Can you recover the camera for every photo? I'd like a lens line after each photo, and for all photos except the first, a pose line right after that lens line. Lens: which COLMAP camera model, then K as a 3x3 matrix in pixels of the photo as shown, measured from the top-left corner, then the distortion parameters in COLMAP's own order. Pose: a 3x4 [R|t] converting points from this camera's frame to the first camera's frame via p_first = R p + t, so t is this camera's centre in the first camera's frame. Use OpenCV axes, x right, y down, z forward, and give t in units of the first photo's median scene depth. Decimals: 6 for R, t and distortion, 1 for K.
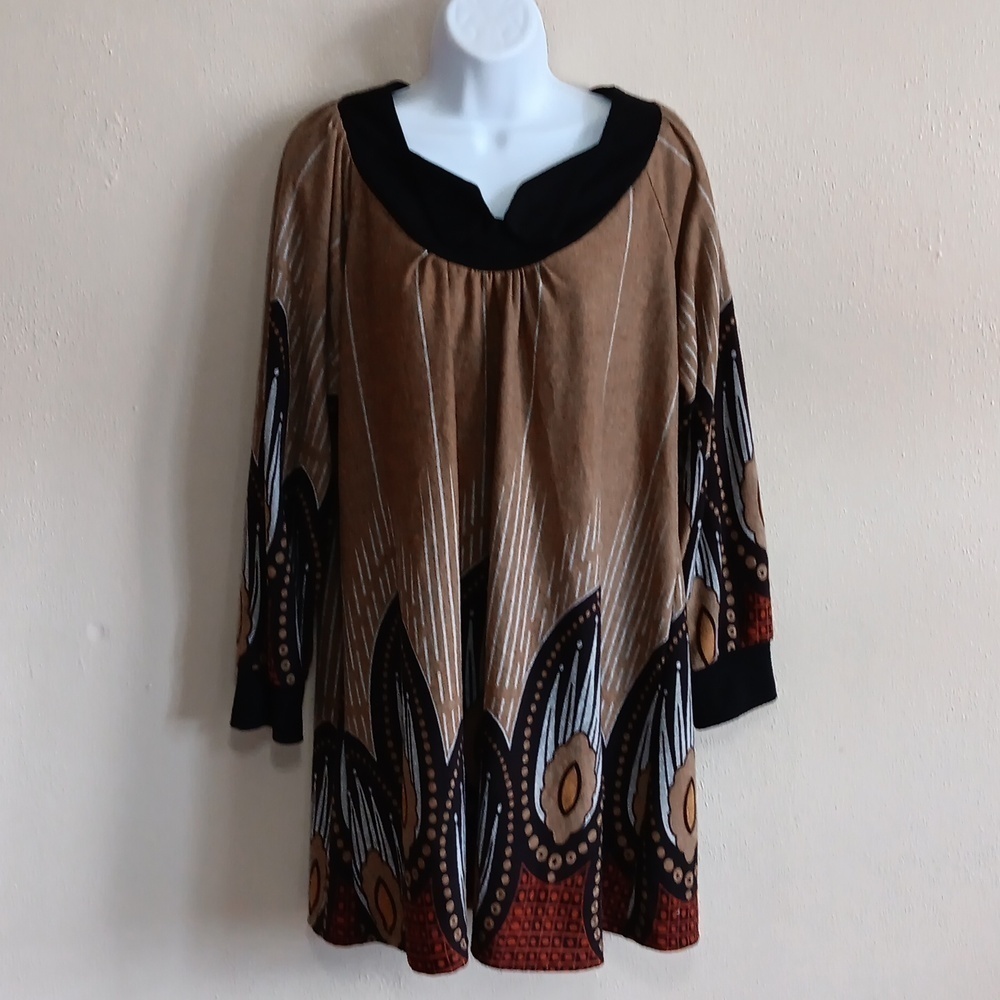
lens RADIAL K [[1717.4, 0, 517.1], [0, 1717.4, 482.5], [0, 0, 1]] dist [0.157647, -0.442300]
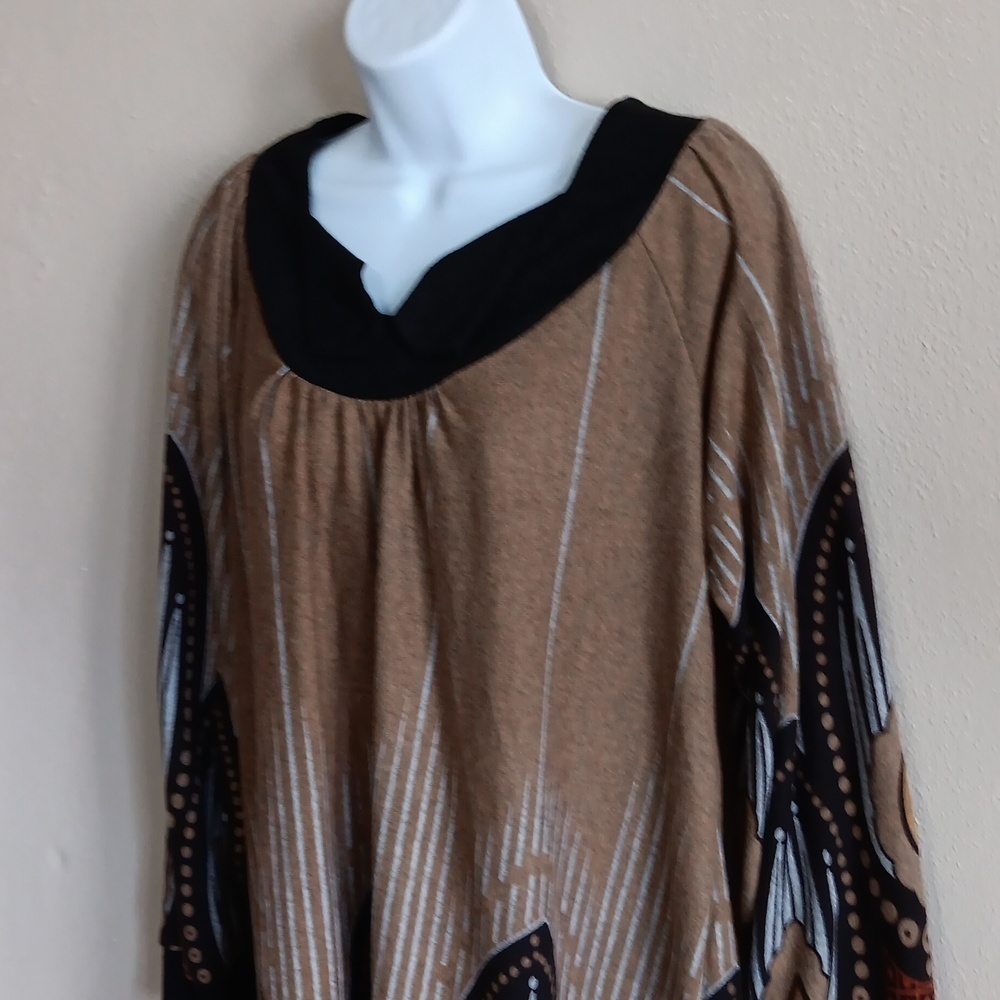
lens RADIAL K [[1717.4, 0, 517.1], [0, 1717.4, 482.5], [0, 0, 1]] dist [0.157647, -0.442300]
pose [[0.861291, 0.041587, -0.506407, 0.341548], [-0.066324, 0.997320, -0.030901, -0.074783], [0.503765, 0.060201, 0.861741, 0.475277]]
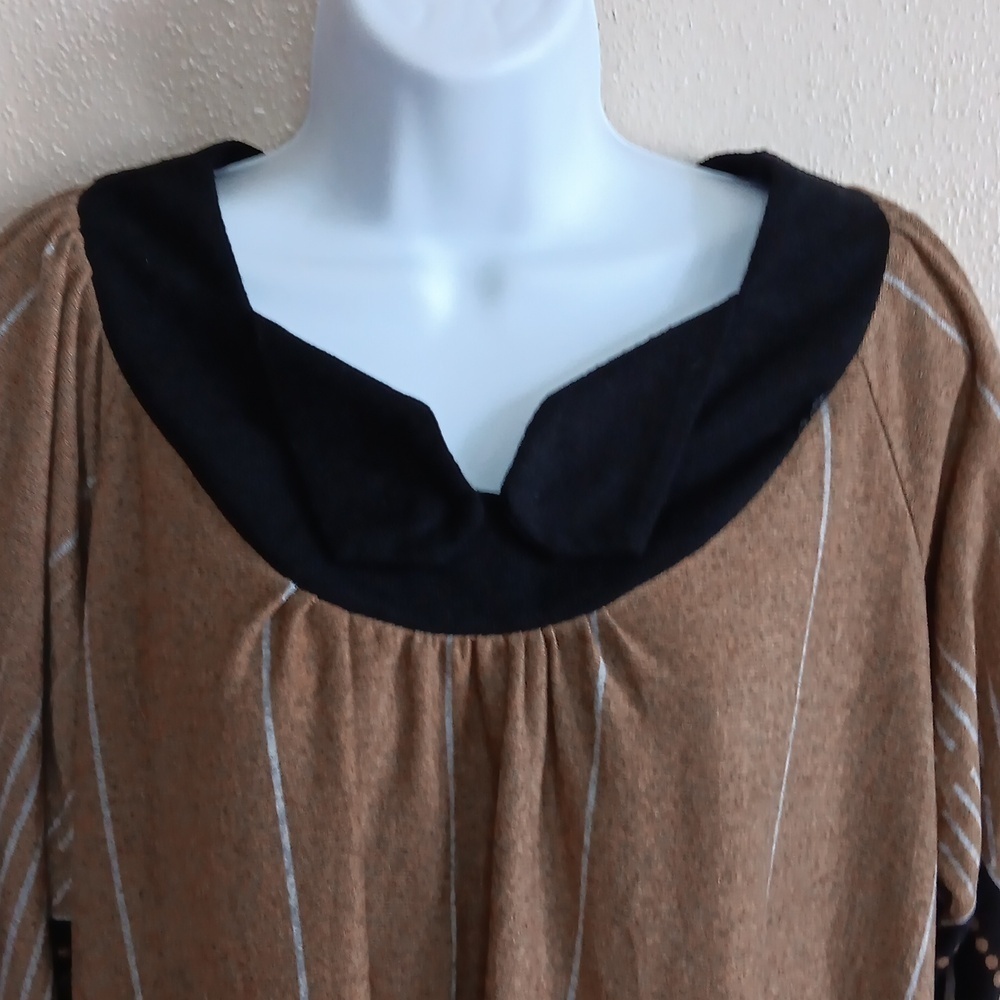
lens RADIAL K [[1717.4, 0, 517.1], [0, 1717.4, 482.5], [0, 0, 1]] dist [0.157647, -0.442300]
pose [[0.999696, -0.005946, 0.023932, -0.012773], [0.007367, 0.998186, -0.059750, -0.130103], [-0.023533, 0.059908, 0.997926, 0.611673]]
